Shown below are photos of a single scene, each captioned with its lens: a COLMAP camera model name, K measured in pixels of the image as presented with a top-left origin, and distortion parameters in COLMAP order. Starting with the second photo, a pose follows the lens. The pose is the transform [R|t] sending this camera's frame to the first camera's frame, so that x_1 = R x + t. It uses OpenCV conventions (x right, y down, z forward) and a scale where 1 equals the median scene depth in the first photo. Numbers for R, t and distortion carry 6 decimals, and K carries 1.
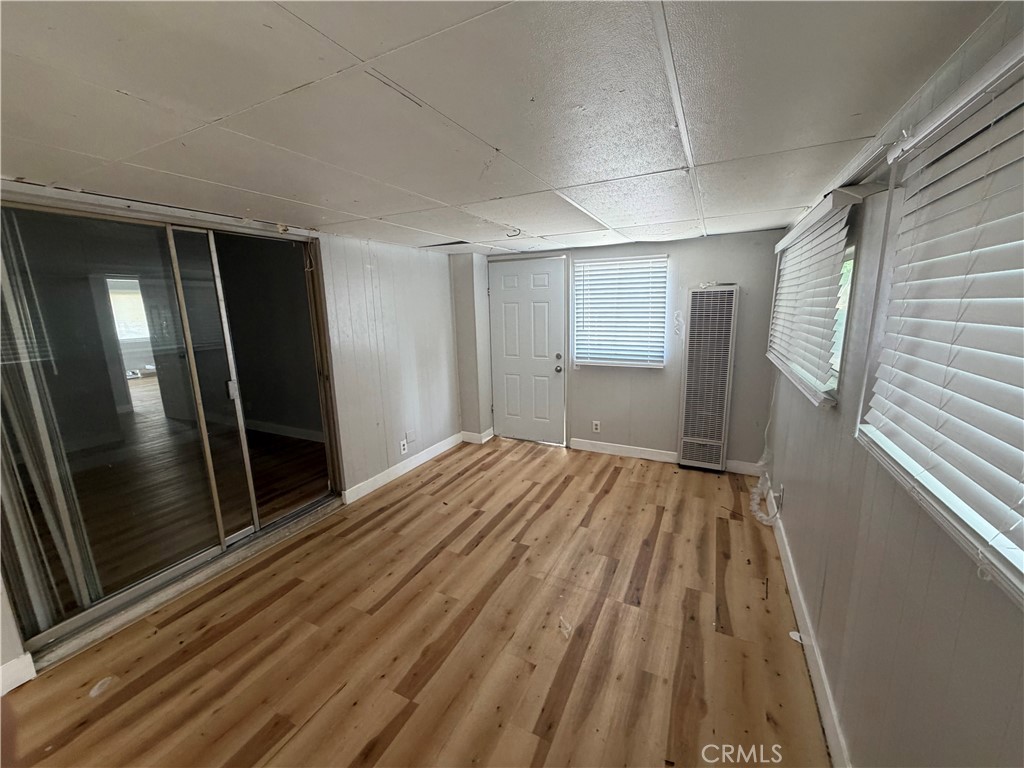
lens RADIAL K [[412.5, 0, 510.4], [0, 412.5, 387.8], [0, 0, 1]] dist [-0.002262, 0.000119]
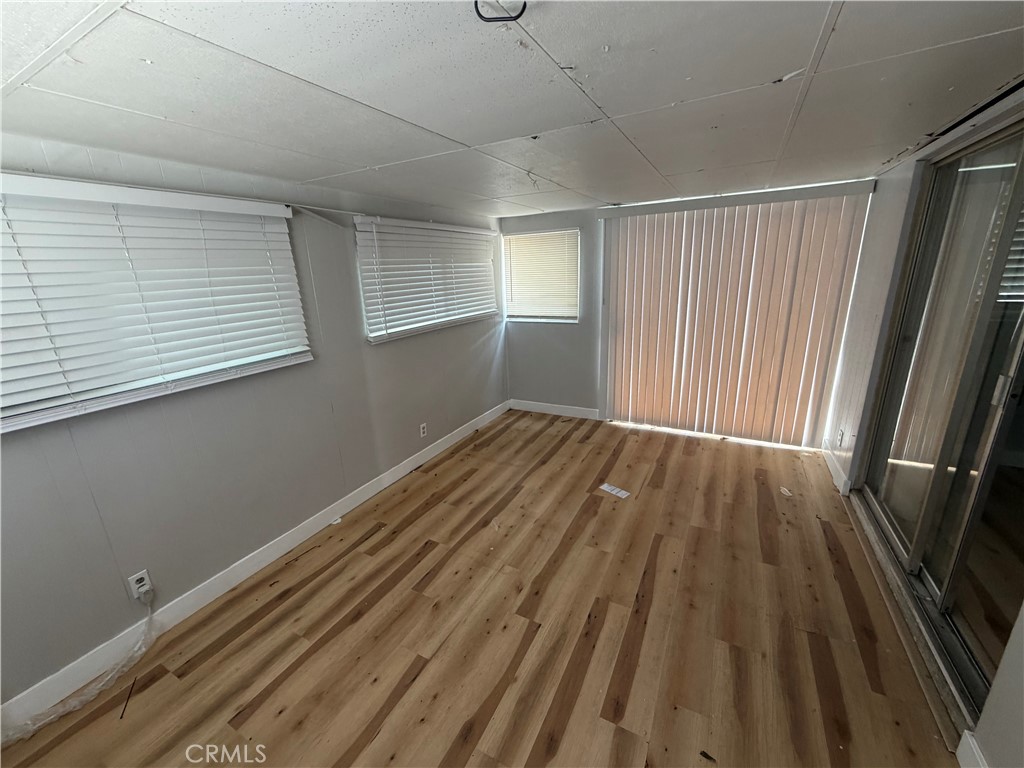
lens RADIAL K [[412.5, 0, 509.5], [0, 412.5, 387.3], [0, 0, 1]] dist [-0.002262, 0.000119]
pose [[-0.997555, 0.051329, 0.047436, 0.003192], [0.067399, 0.886131, 0.458507, -0.324254], [-0.018500, 0.460583, -0.887424, 1.556870]]
